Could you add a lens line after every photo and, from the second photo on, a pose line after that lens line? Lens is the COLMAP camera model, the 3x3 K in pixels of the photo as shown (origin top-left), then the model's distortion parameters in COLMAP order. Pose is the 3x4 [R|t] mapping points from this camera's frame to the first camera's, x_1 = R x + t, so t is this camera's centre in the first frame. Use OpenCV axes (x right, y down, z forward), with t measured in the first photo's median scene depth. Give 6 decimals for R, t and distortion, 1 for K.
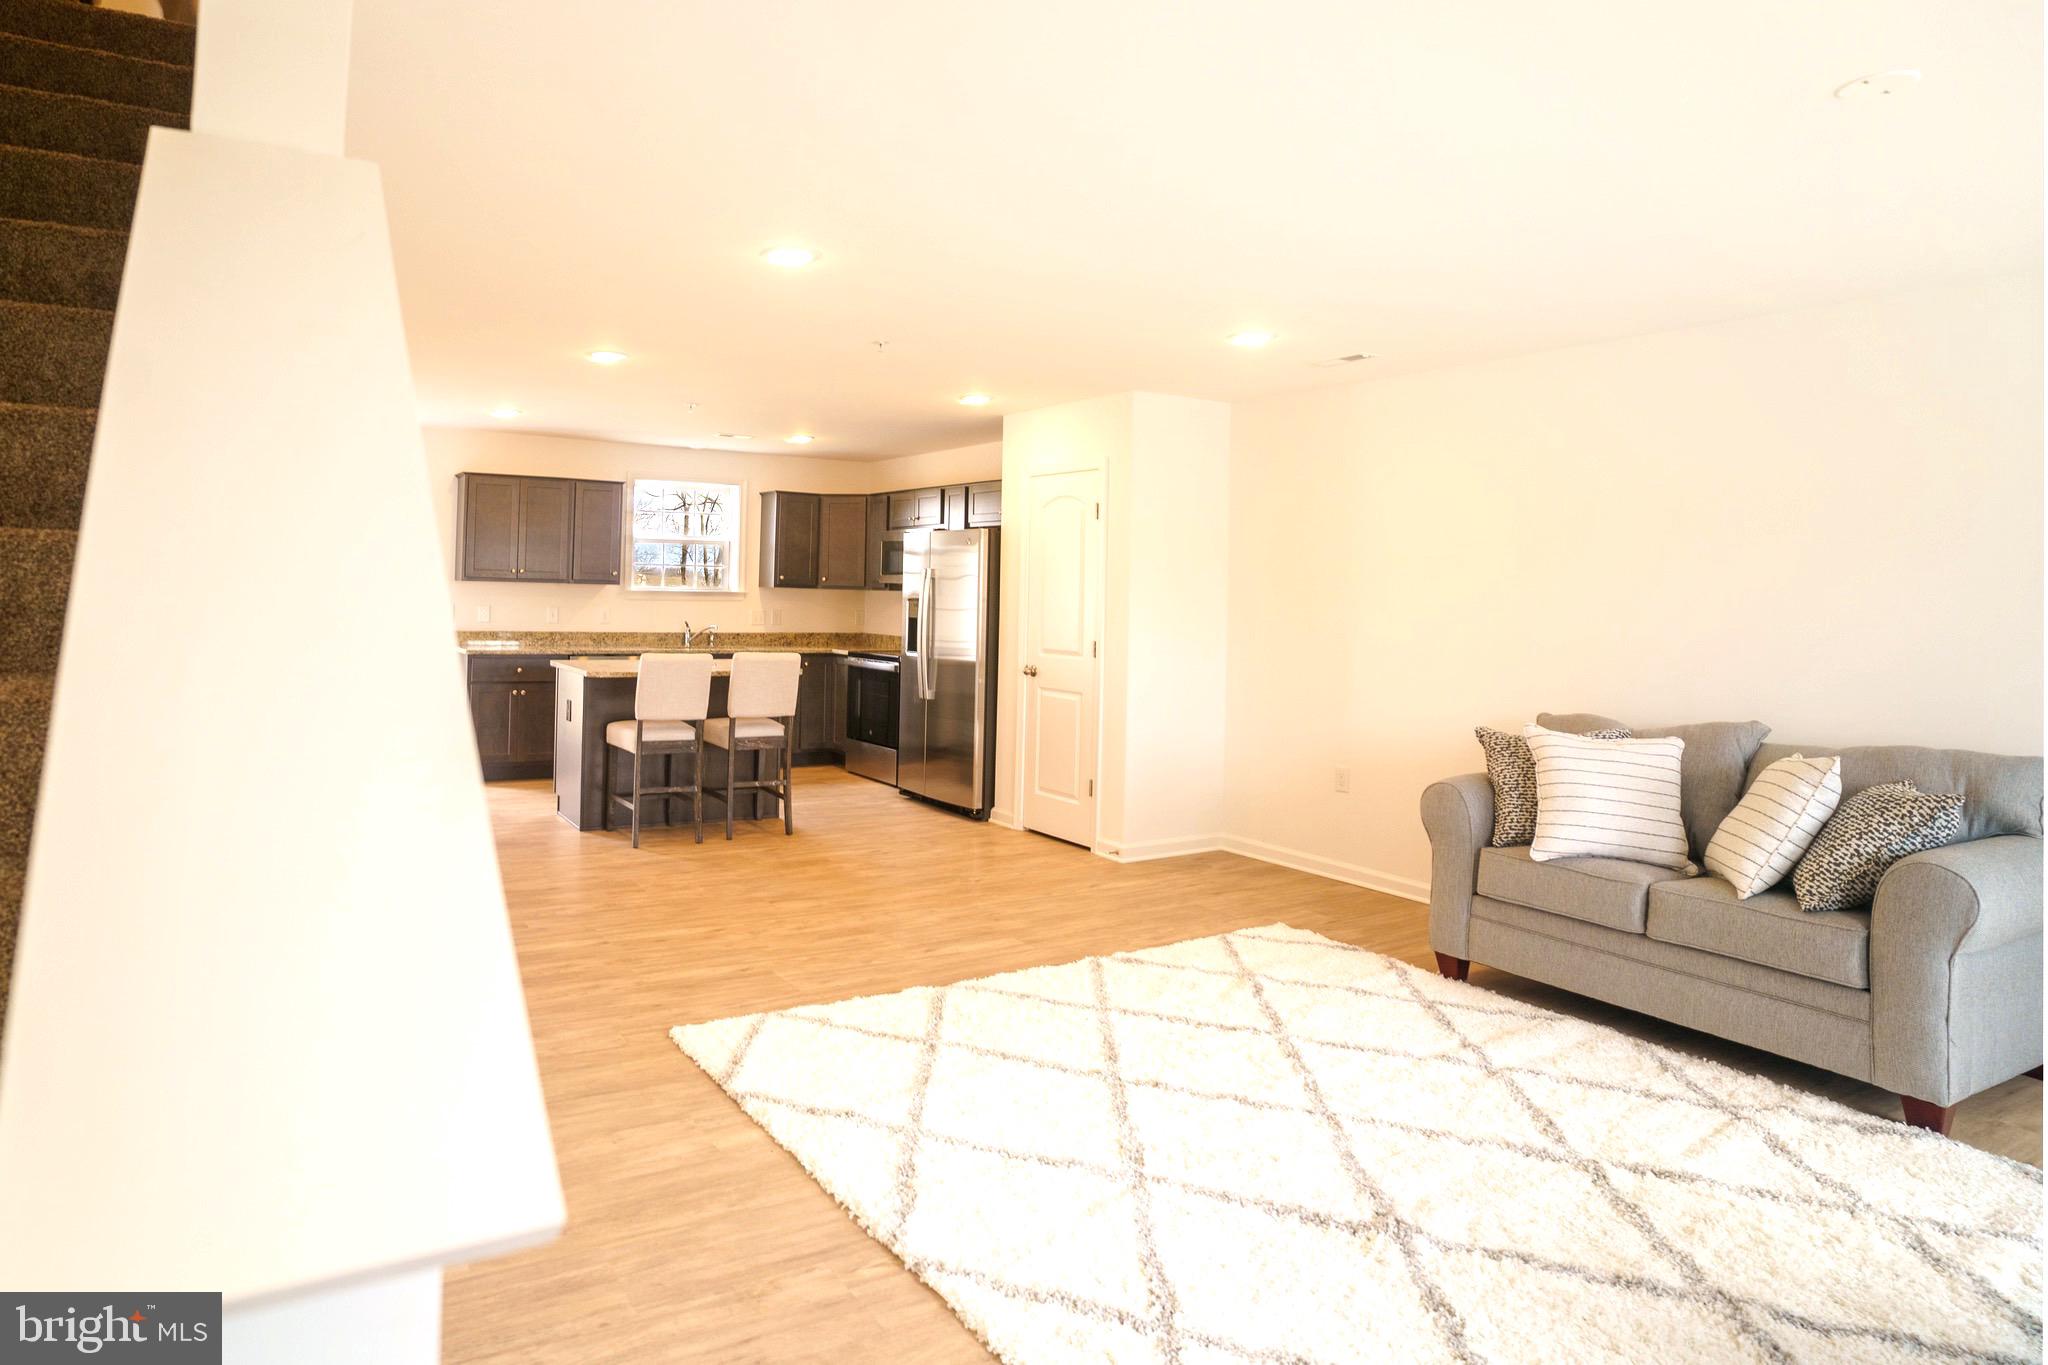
lens RADIAL K [[1196.7, 0, 834.8], [0, 1196.7, 574.7], [0, 0, 1]] dist [-0.063023, 0.003084]
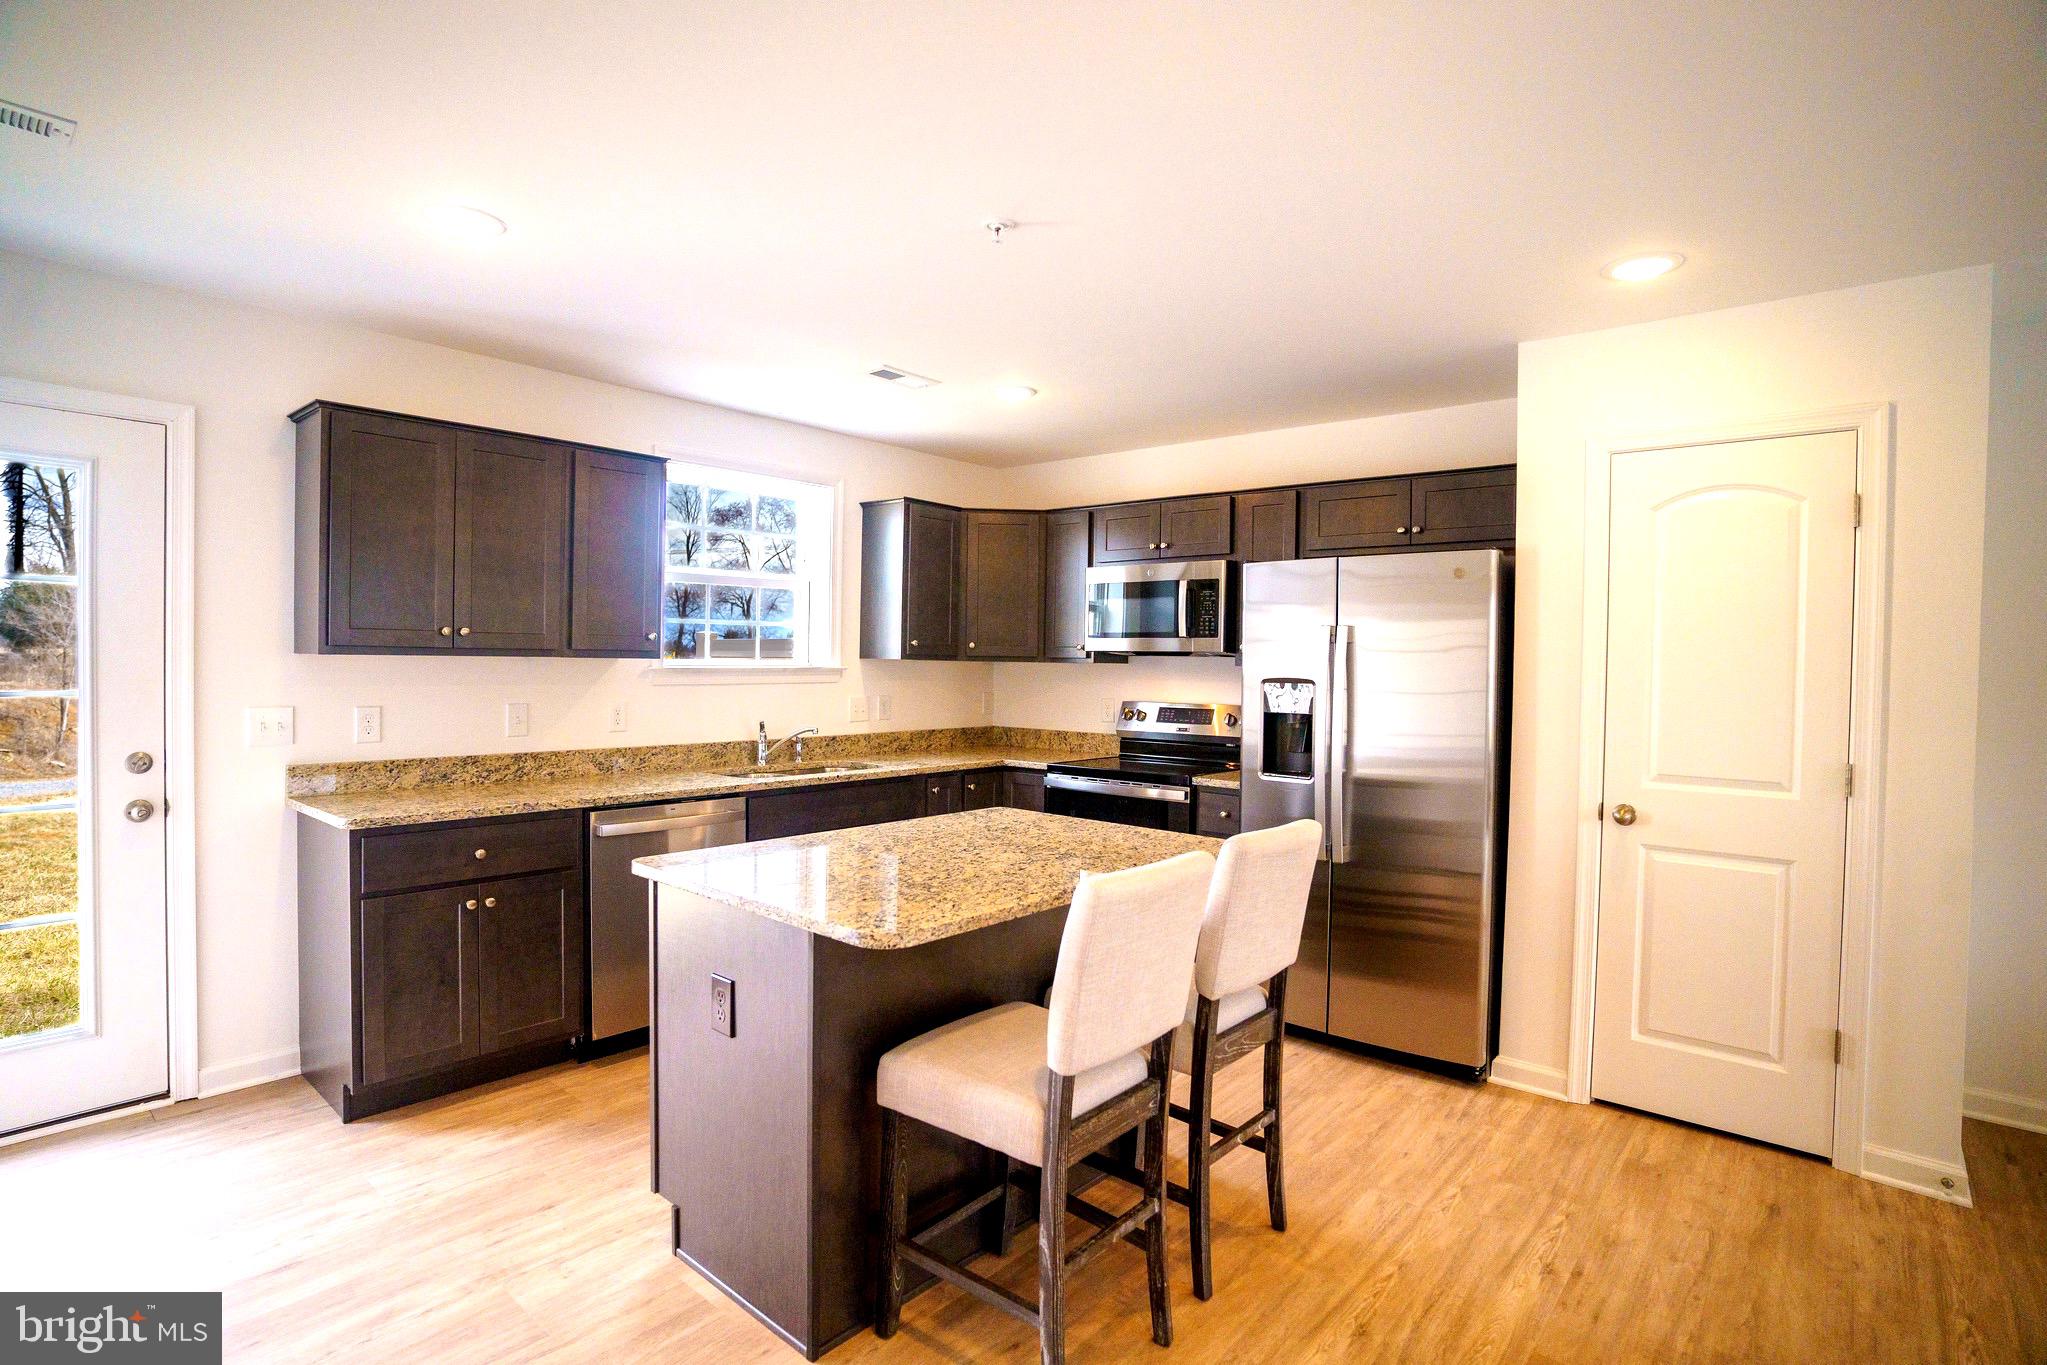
lens RADIAL K [[1025.1, 0, 1014.3], [0, 1025.1, 681.4], [0, 0, 1]] dist [-0.088932, 0.046411]
pose [[0.930316, -0.016178, 0.366403, -0.261304], [0.001691, 0.999205, 0.039825, 0.001923], [-0.366756, -0.036430, 0.929604, 0.704743]]
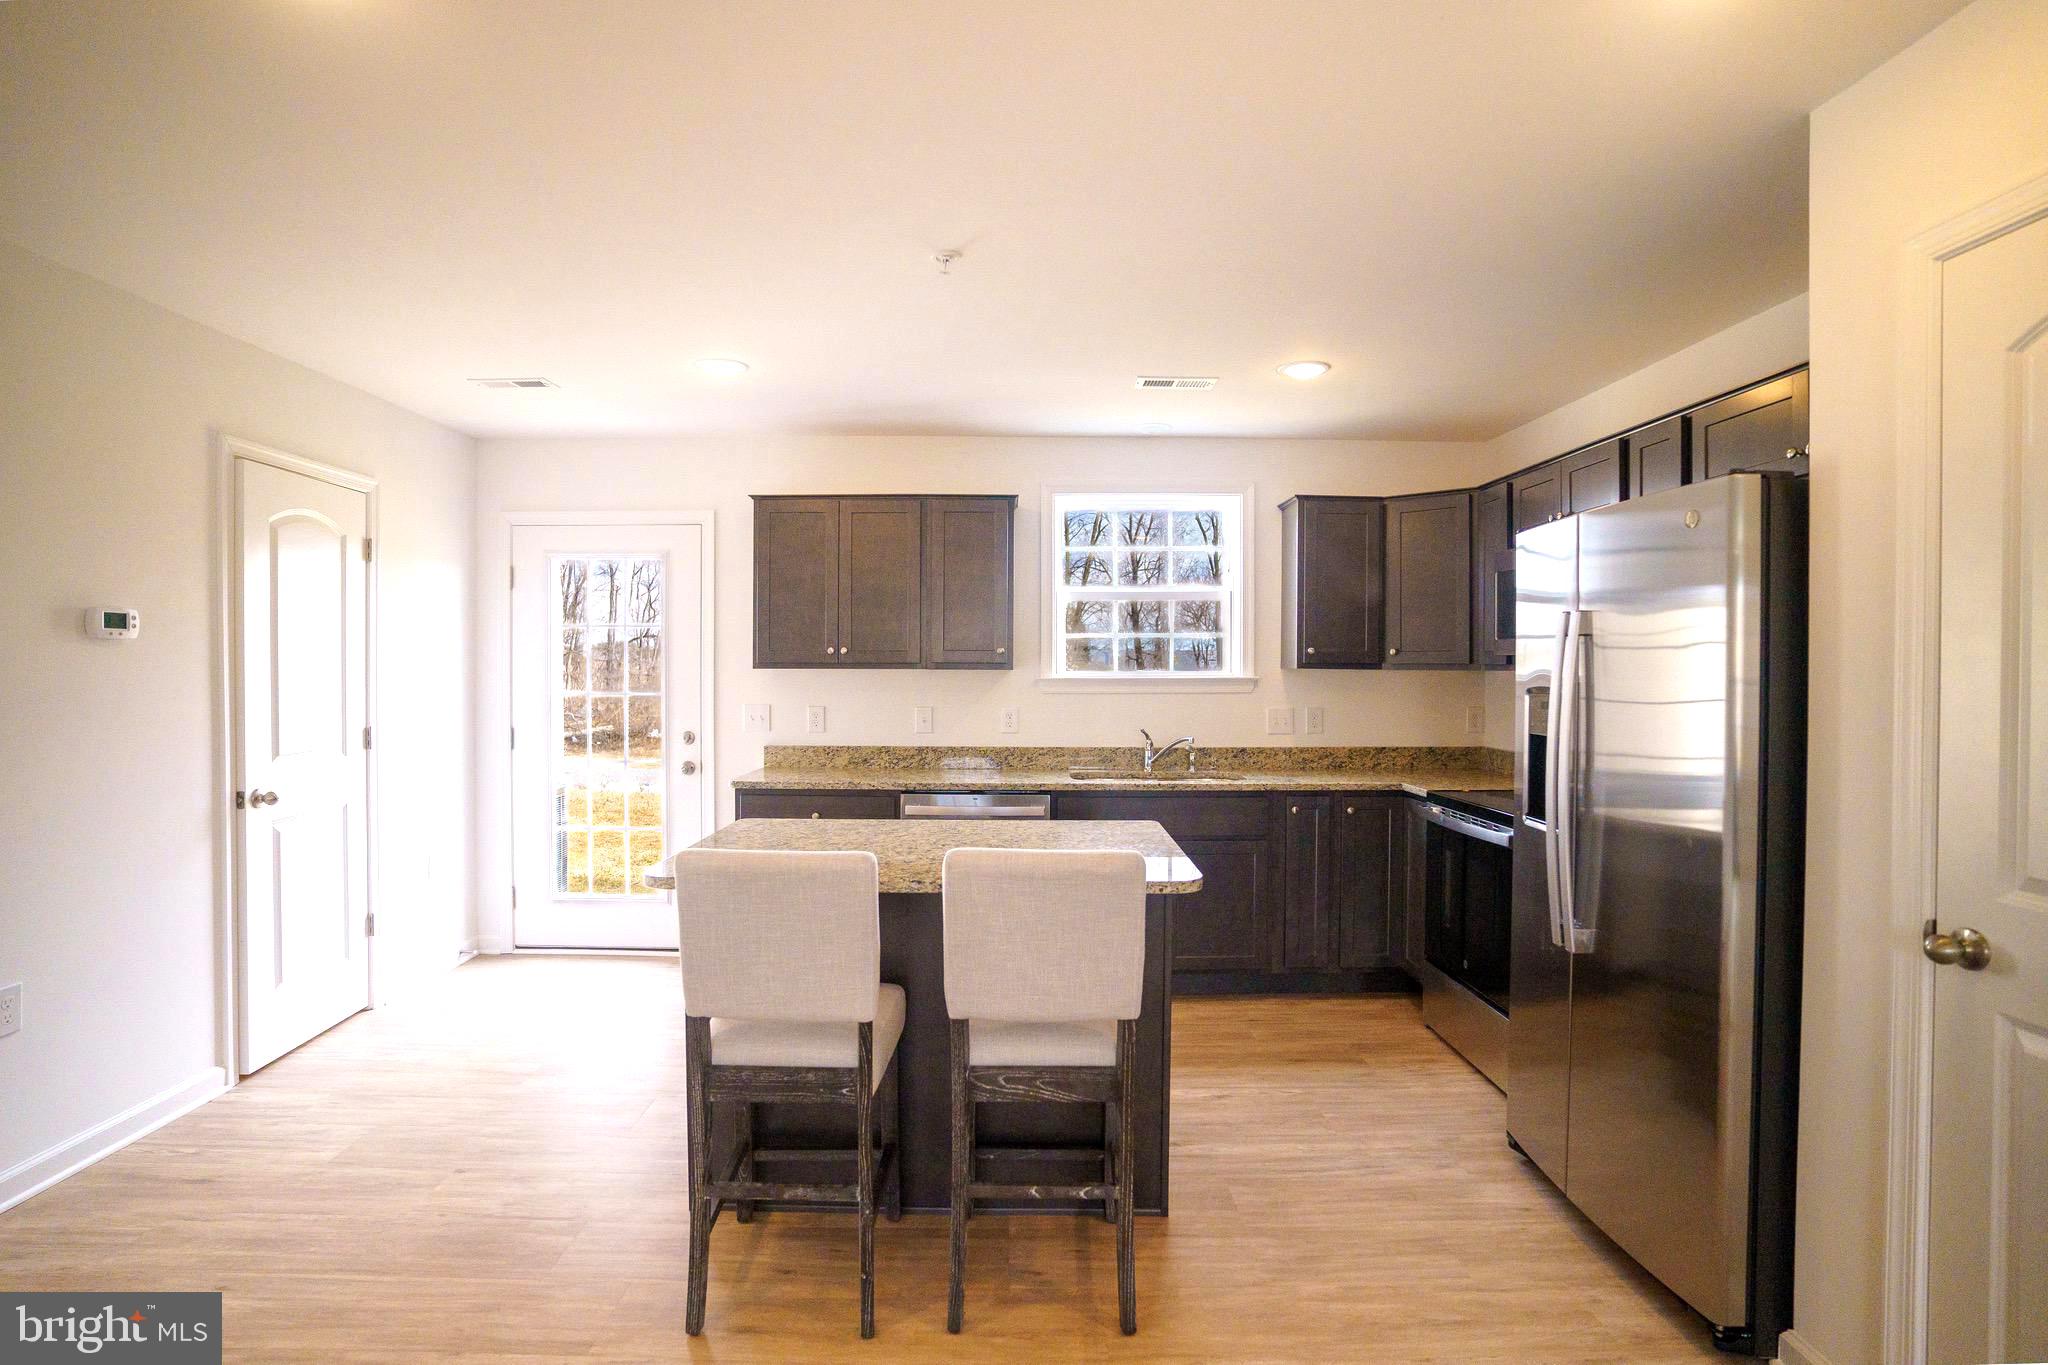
lens RADIAL K [[1048.9, 0, 1006.8], [0, 1048.9, 678.6], [0, 0, 1]] dist [-0.092946, 0.049742]
pose [[0.882371, -0.015607, -0.470295, 0.081581], [0.022518, 0.999705, 0.009071, 0.011145], [0.470015, -0.018594, 0.882463, 0.709657]]
